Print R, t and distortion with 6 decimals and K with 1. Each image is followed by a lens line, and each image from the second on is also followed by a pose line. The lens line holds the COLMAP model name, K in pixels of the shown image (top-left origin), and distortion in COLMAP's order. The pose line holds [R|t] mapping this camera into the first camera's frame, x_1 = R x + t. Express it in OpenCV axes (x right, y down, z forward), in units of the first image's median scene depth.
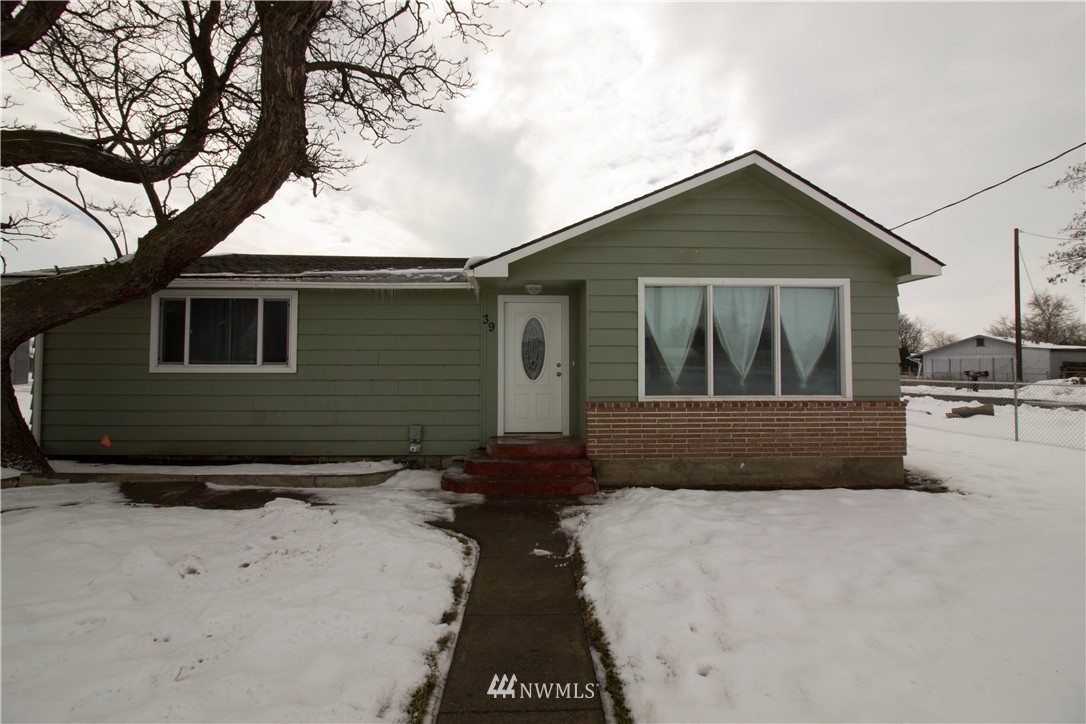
lens RADIAL K [[494.5, 0, 541.2], [0, 494.5, 353.2], [0, 0, 1]] dist [-0.009527, 0.000347]
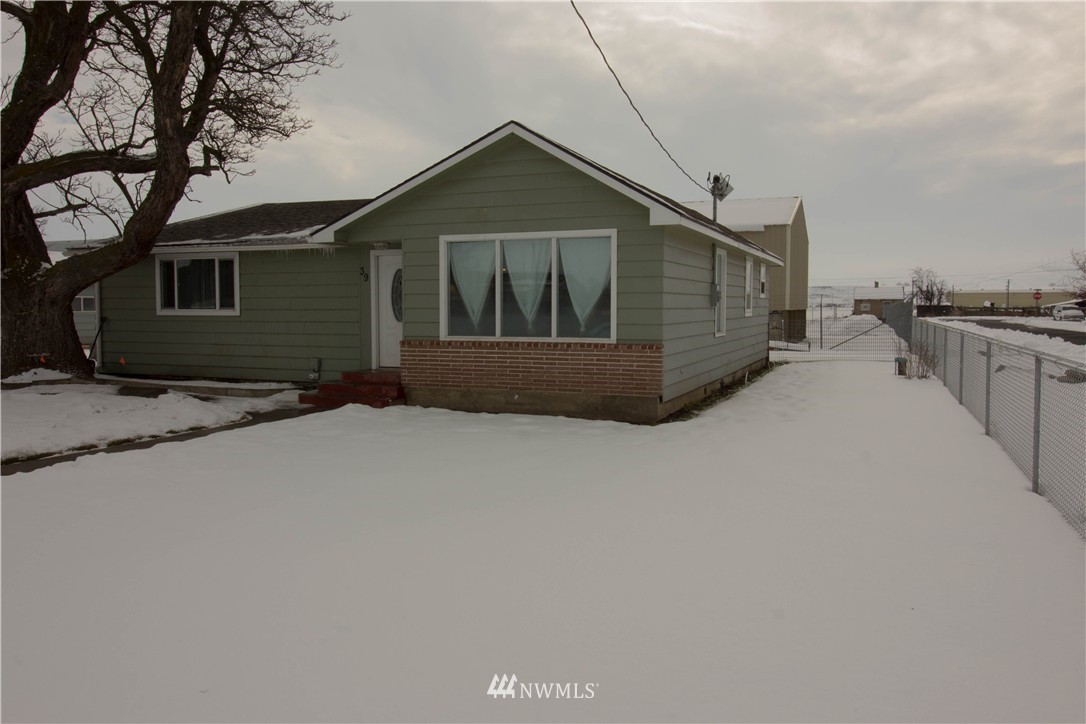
lens RADIAL K [[792.0, 0, 543.0], [0, 792.0, 362.0], [0, 0, 1]] dist [0.002163, 0.003083]
pose [[0.914541, 0.027211, -0.403578, 1.199302], [0.011591, 0.995562, 0.093391, -0.026826], [0.404328, -0.090088, 0.910167, -0.650404]]
